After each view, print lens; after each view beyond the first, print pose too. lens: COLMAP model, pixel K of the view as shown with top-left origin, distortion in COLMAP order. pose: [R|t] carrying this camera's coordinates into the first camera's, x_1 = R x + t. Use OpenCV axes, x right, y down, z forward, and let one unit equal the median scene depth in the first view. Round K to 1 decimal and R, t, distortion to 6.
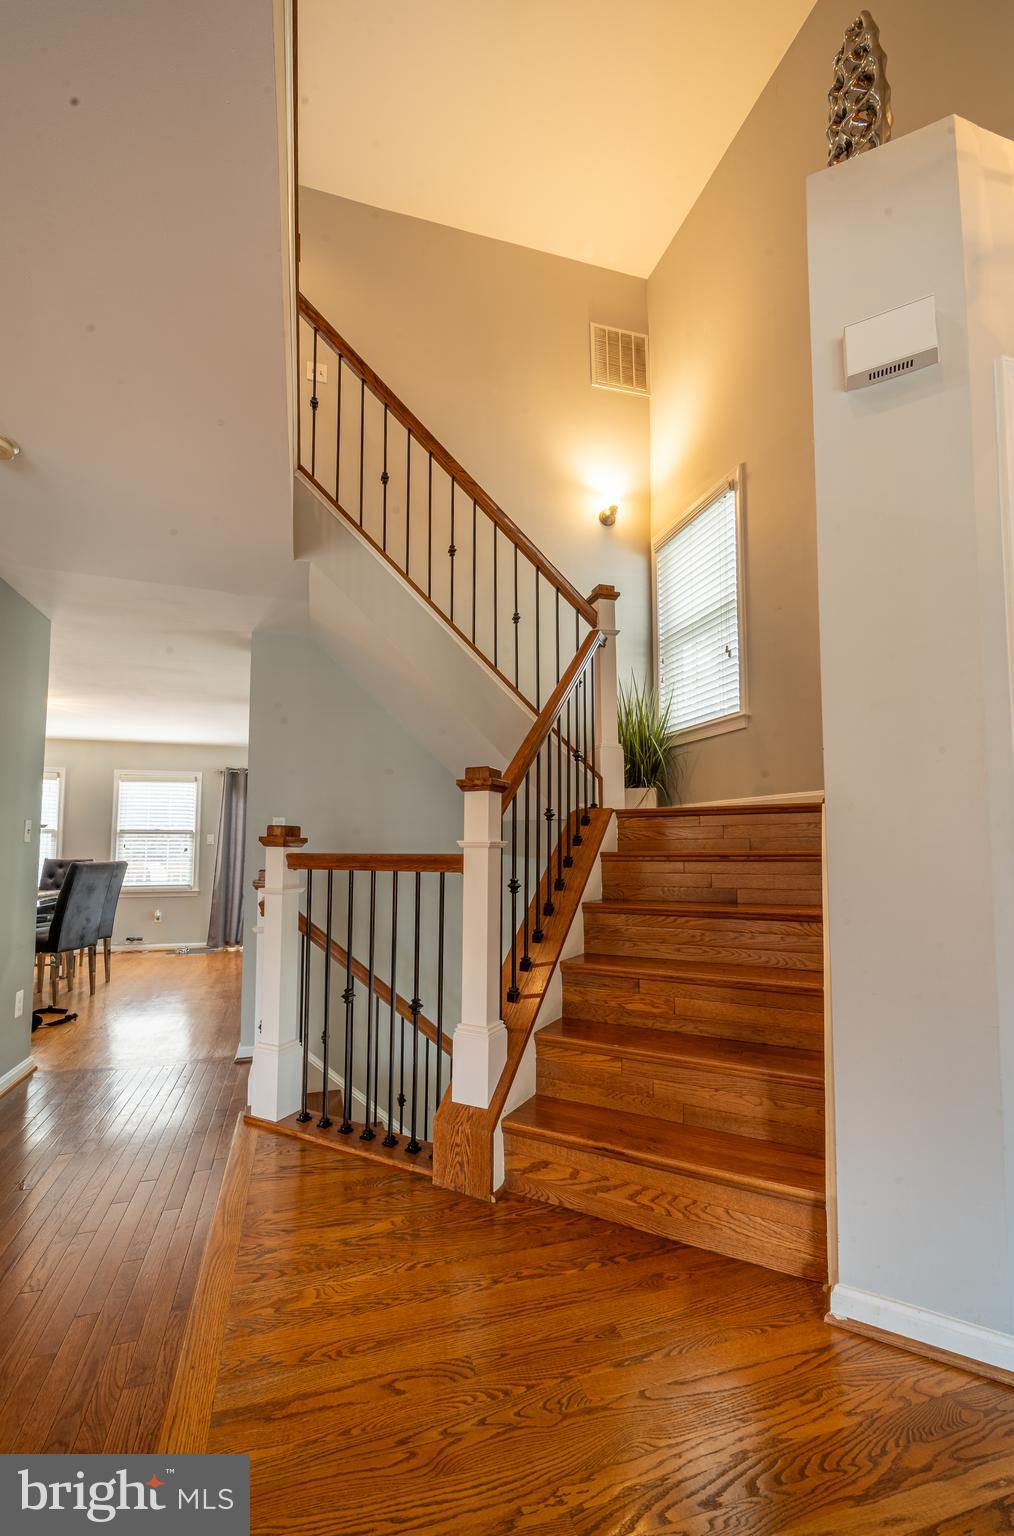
lens RADIAL K [[638.5, 0, 499.2], [0, 638.5, 804.3], [0, 0, 1]] dist [0.002061, -0.003939]
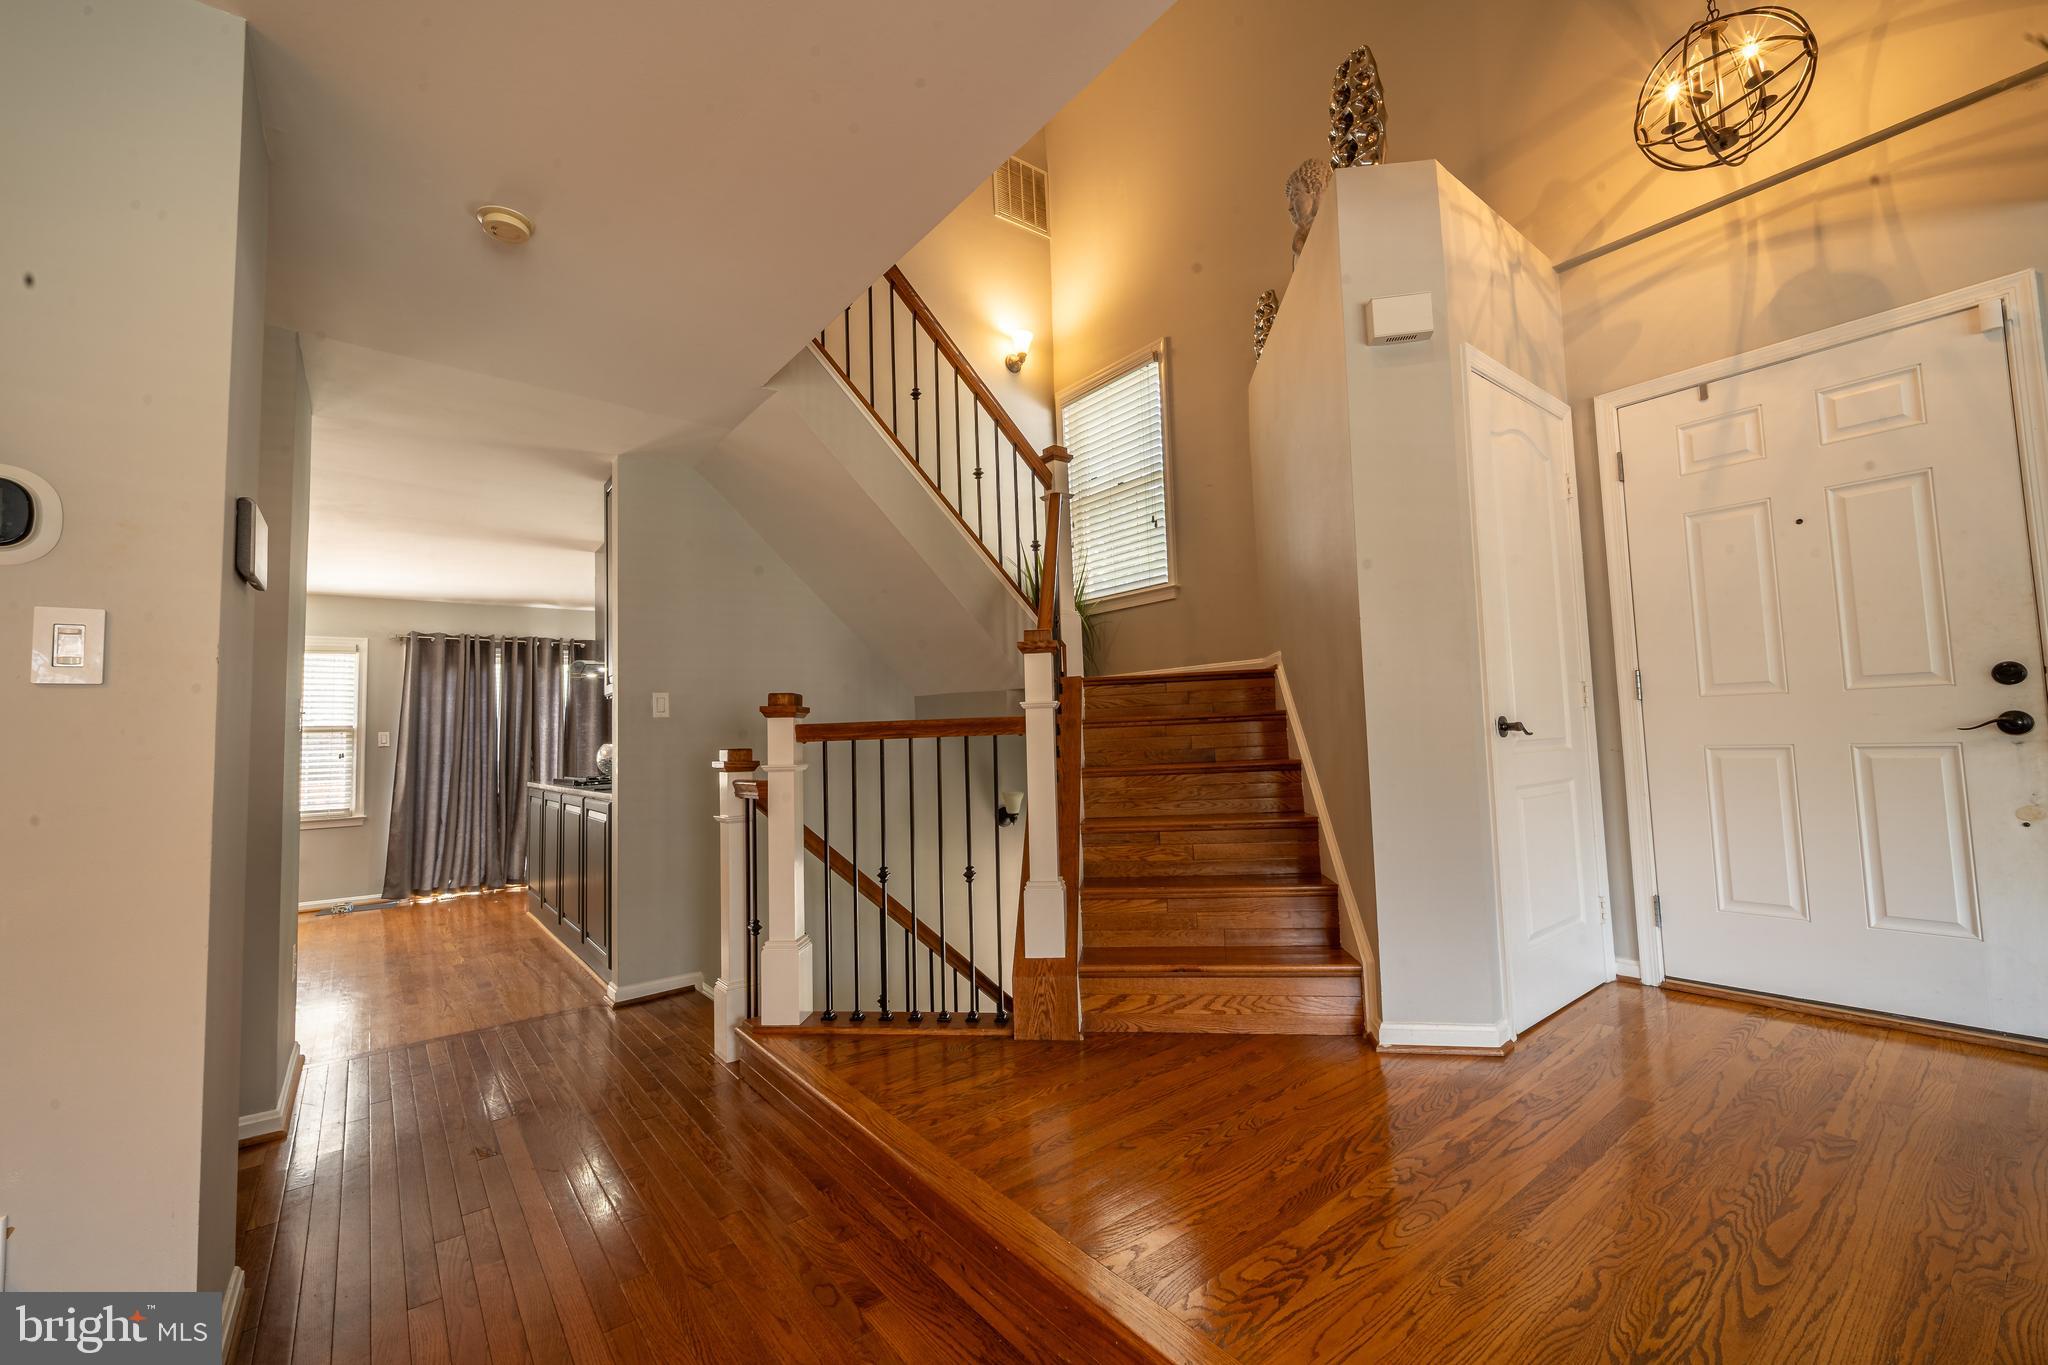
lens RADIAL K [[843.0, 0, 1024.0], [0, 843.0, 682.5], [0, 0, 1]] dist [0.000745, -0.000121]
pose [[0.926416, -0.006676, 0.376441, -0.460685], [0.011009, 0.999896, -0.009360, 0.031580], [-0.376340, 0.012815, 0.926393, -0.197595]]
